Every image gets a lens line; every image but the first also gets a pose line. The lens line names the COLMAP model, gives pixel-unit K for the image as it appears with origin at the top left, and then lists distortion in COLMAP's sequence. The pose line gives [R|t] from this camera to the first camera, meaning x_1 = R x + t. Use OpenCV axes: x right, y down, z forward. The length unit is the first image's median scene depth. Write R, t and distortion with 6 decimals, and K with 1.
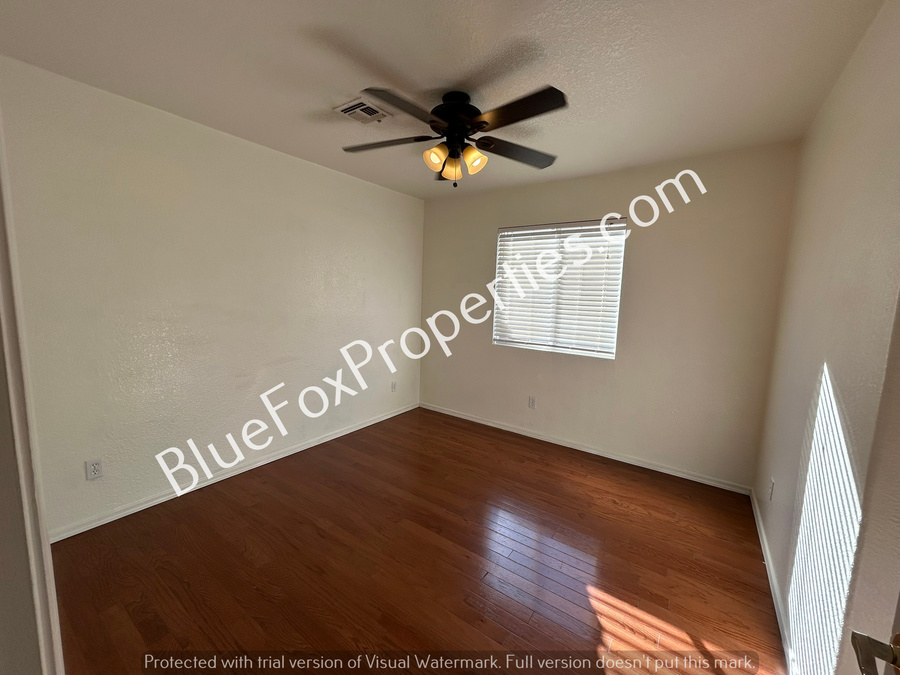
lens RADIAL K [[359.7, 0, 449.2], [0, 359.7, 336.0], [0, 0, 1]] dist [0.000512, 0.000139]
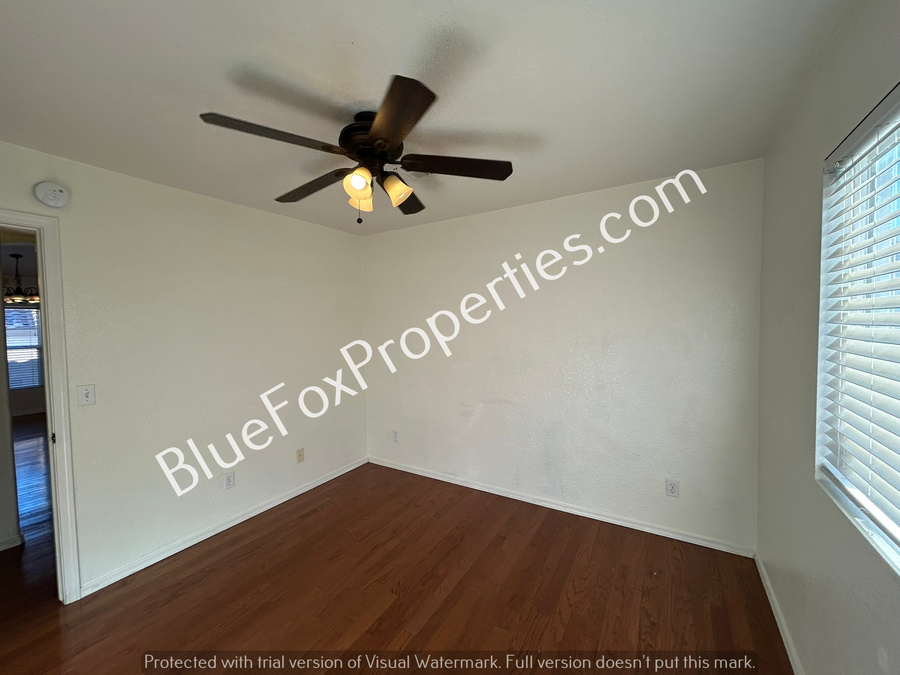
lens RADIAL K [[359.7, 0, 449.2], [0, 359.7, 336.0], [0, 0, 1]] dist [0.000512, 0.000139]
pose [[0.065501, 0.001751, -0.997851, 0.691539], [-0.098290, 0.995147, -0.004705, -0.122628], [0.993000, 0.098387, 0.065355, 0.911626]]
